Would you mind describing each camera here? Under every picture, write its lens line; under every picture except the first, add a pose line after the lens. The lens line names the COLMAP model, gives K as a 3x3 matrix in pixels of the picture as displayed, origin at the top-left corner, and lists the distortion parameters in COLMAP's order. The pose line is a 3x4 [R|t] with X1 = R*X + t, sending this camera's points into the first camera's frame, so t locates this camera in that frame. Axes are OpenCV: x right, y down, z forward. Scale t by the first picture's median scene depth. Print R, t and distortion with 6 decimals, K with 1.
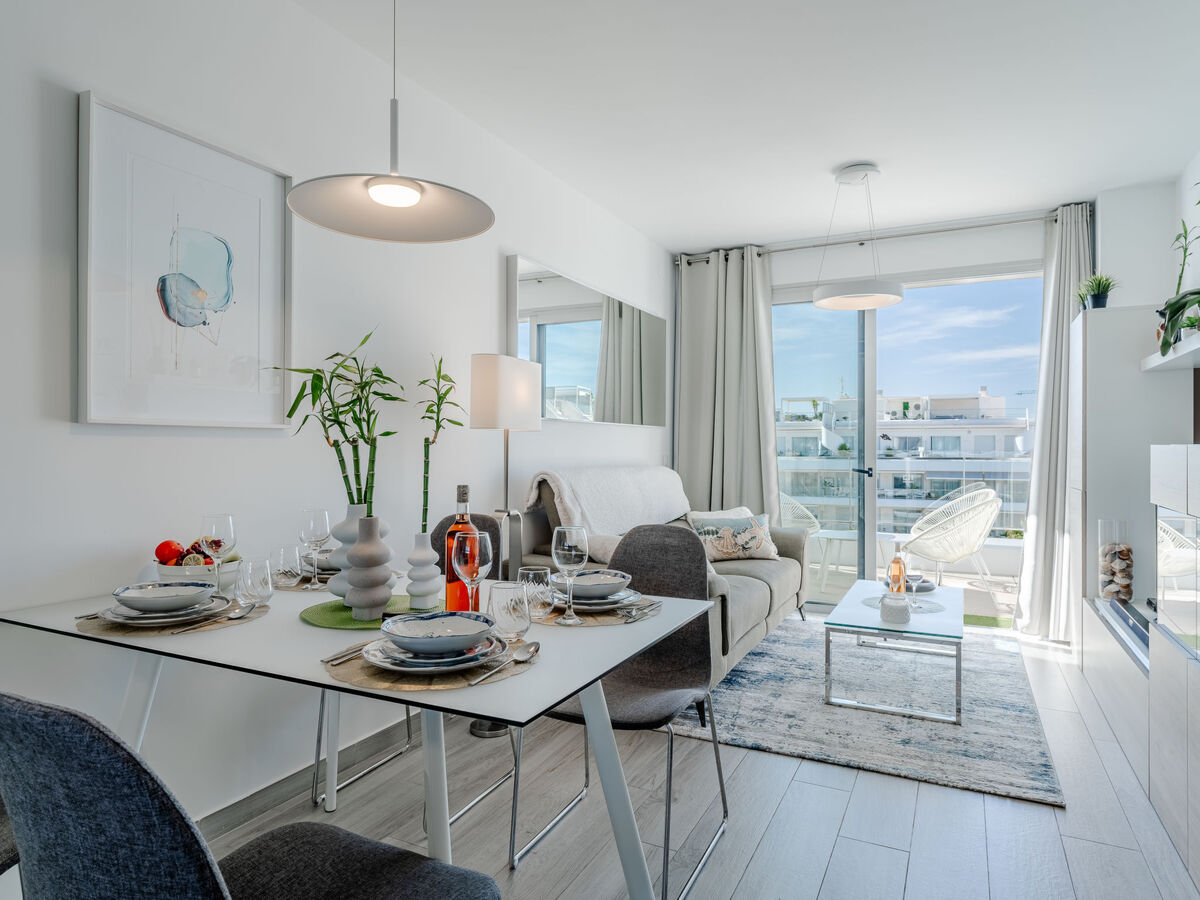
lens RADIAL K [[747.3, 0, 600.0], [0, 747.3, 450.0], [0, 0, 1]] dist [-0.003403, 0.000015]
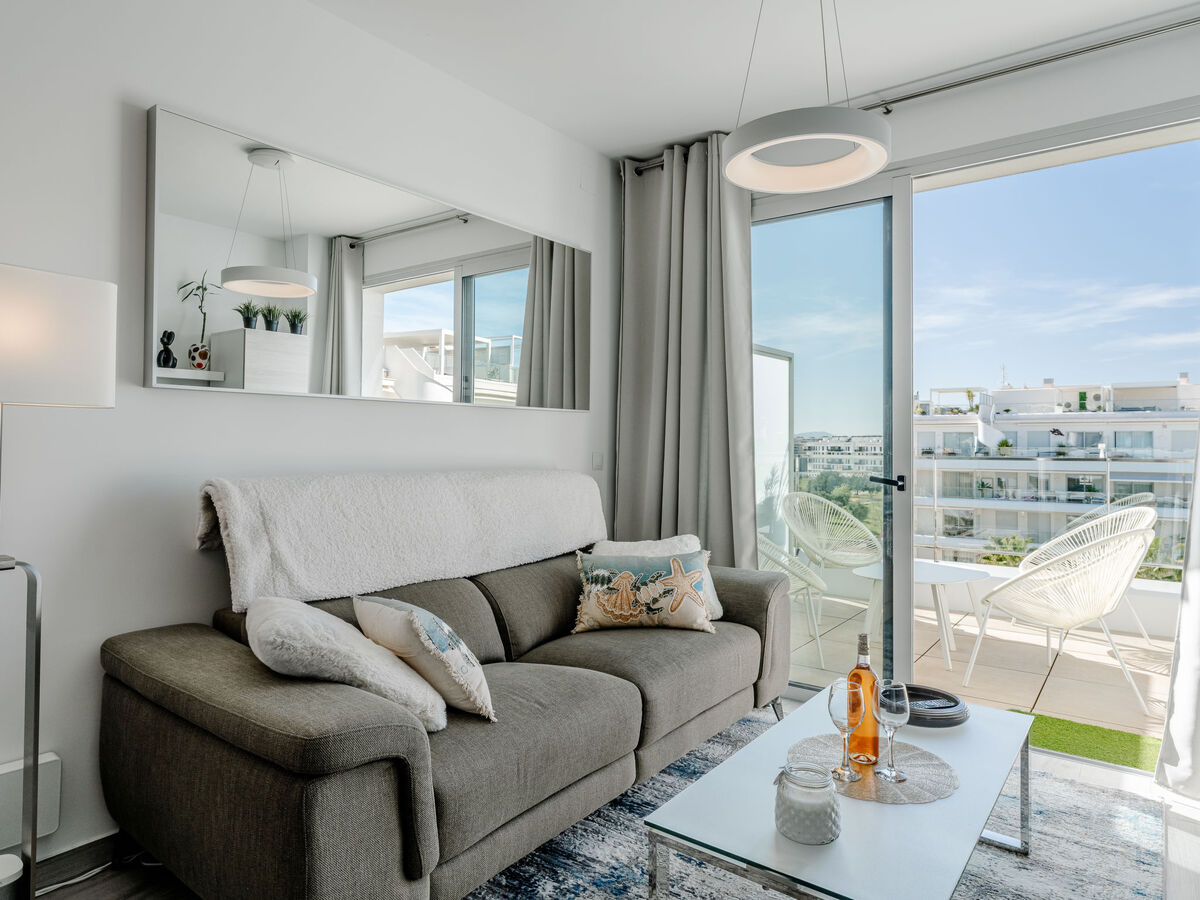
lens RADIAL K [[716.8, 0, 600.0], [0, 716.8, 450.0], [0, 0, 1]] dist [-0.021230, 0.000391]
pose [[0.975049, 0.003545, -0.221960, 0.253220], [-0.002317, 0.999981, 0.005791, 0.000038], [0.221976, -0.005132, 0.975039, 0.387854]]
